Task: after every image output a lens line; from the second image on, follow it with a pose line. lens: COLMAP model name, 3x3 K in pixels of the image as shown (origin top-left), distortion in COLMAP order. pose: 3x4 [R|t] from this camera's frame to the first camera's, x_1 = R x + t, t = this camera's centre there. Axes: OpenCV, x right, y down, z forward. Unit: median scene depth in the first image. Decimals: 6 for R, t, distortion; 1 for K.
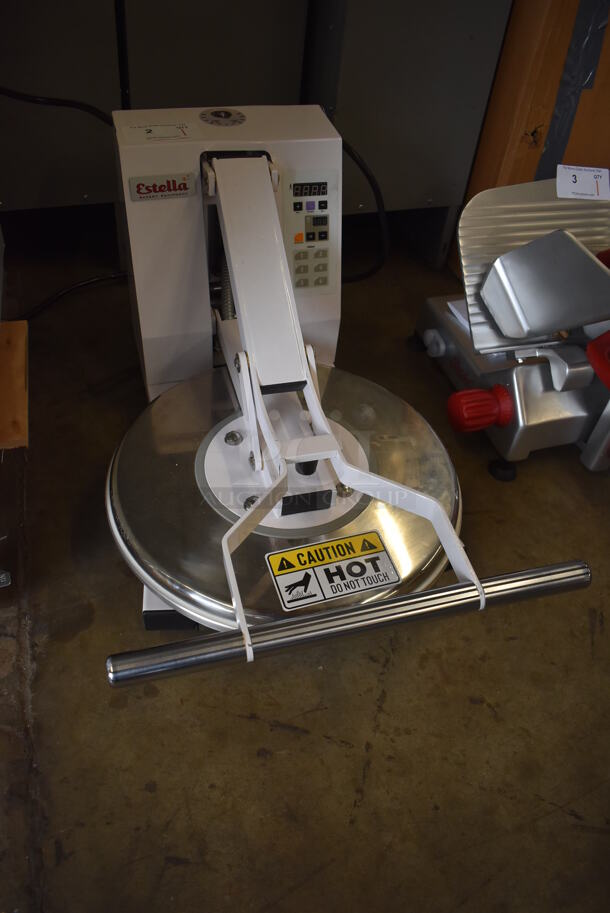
lens RADIAL K [[704.1, 0, 308.9], [0, 704.1, 458.6], [0, 0, 1]] dist [-0.102530, 0.020345]
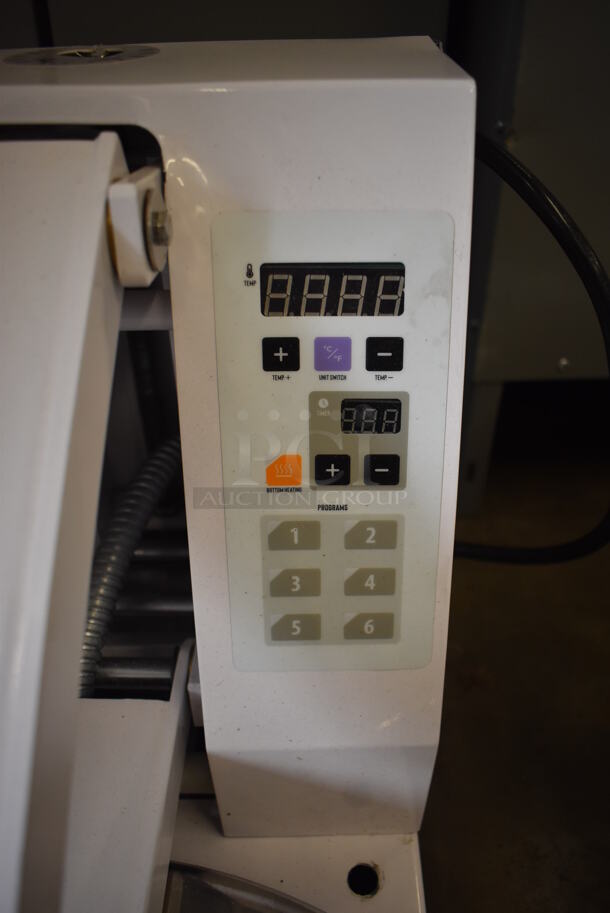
lens RADIAL K [[704.1, 0, 307.9], [0, 704.1, 460.0], [0, 0, 1]] dist [-0.102530, 0.020345]
pose [[0.954114, 0.097508, -0.283124, 0.071771], [-0.149304, 0.974496, -0.167531, -0.296516], [0.259567, 0.202115, 0.944338, 0.802814]]
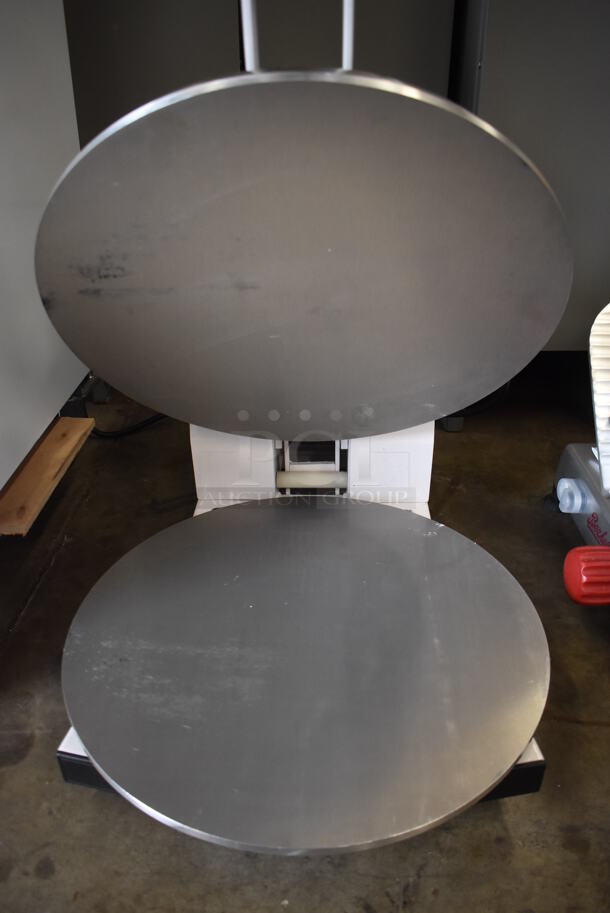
lens RADIAL K [[704.1, 0, 311.5], [0, 704.1, 462.6], [0, 0, 1]] dist [-0.102530, 0.020345]
pose [[0.947448, 0.077544, -0.310370, 0.187915], [-0.164091, 0.950628, -0.263402, 0.063069], [0.274621, 0.300489, 0.913395, 0.272898]]
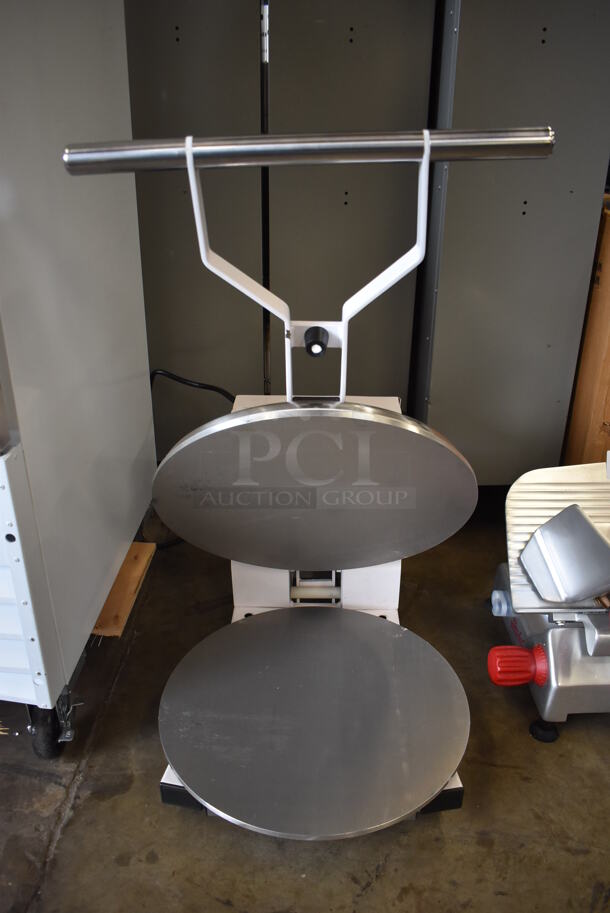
lens RADIAL K [[704.1, 0, 309.4], [0, 704.1, 463.0], [0, 0, 1]] dist [-0.102530, 0.020345]
pose [[0.950443, 0.058524, -0.305341, 0.280221], [-0.164690, 0.927782, -0.334811, 0.054052], [0.263696, 0.368505, 0.891442, -0.148377]]
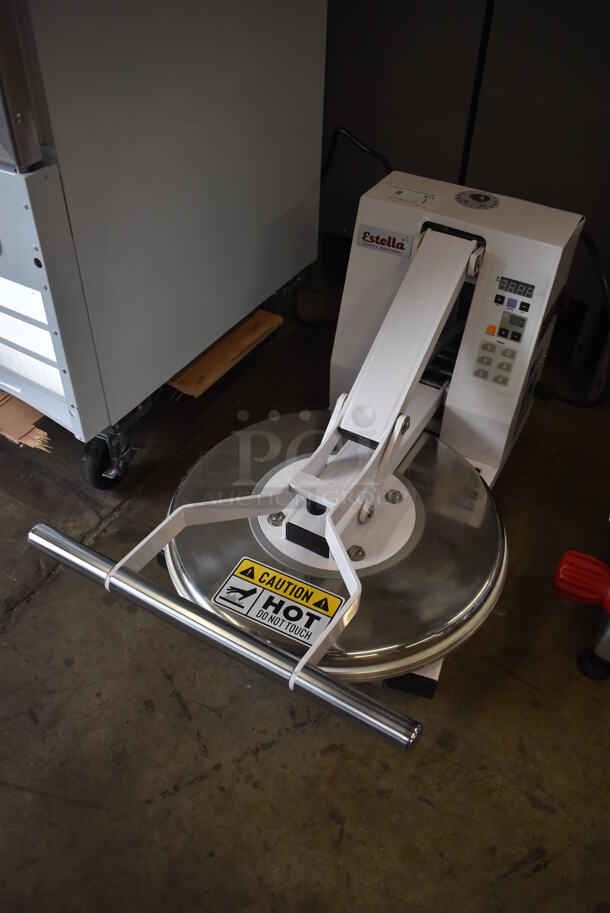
lens RADIAL K [[704.1, 0, 313.3], [0, 704.1, 459.5], [0, 0, 1]] dist [-0.102530, 0.020345]
pose [[0.698794, 0.433433, -0.569054, 0.482875], [-0.492937, 0.868261, 0.056007, -0.092009], [0.518362, 0.241370, 0.820391, 0.104303]]
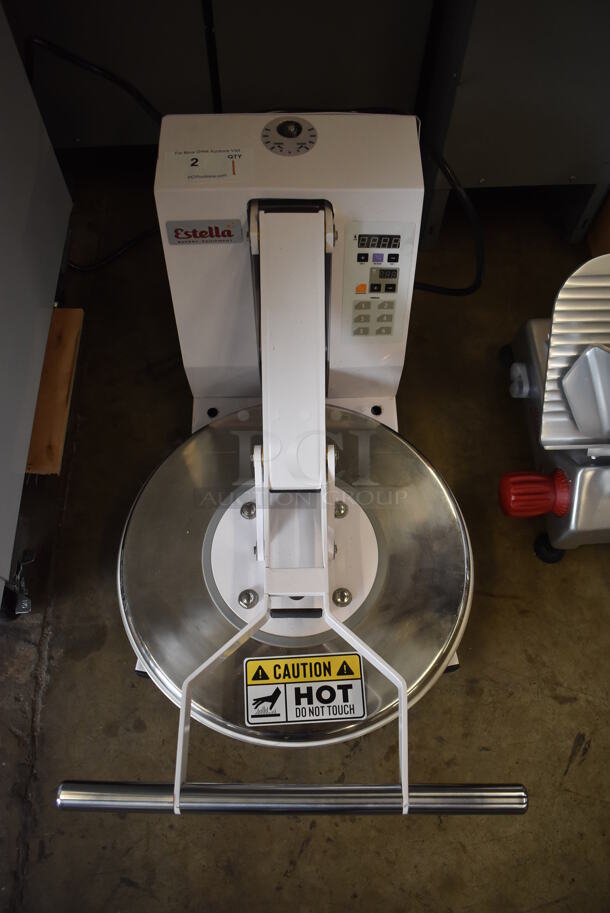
lens RADIAL K [[704.1, 0, 310.7], [0, 704.1, 456.2], [0, 0, 1]] dist [-0.102530, 0.020345]
pose [[0.962502, 0.208310, -0.173772, 0.127276], [-0.142459, 0.933274, 0.329703, -0.425536], [0.230857, -0.292585, 0.927954, 0.124863]]
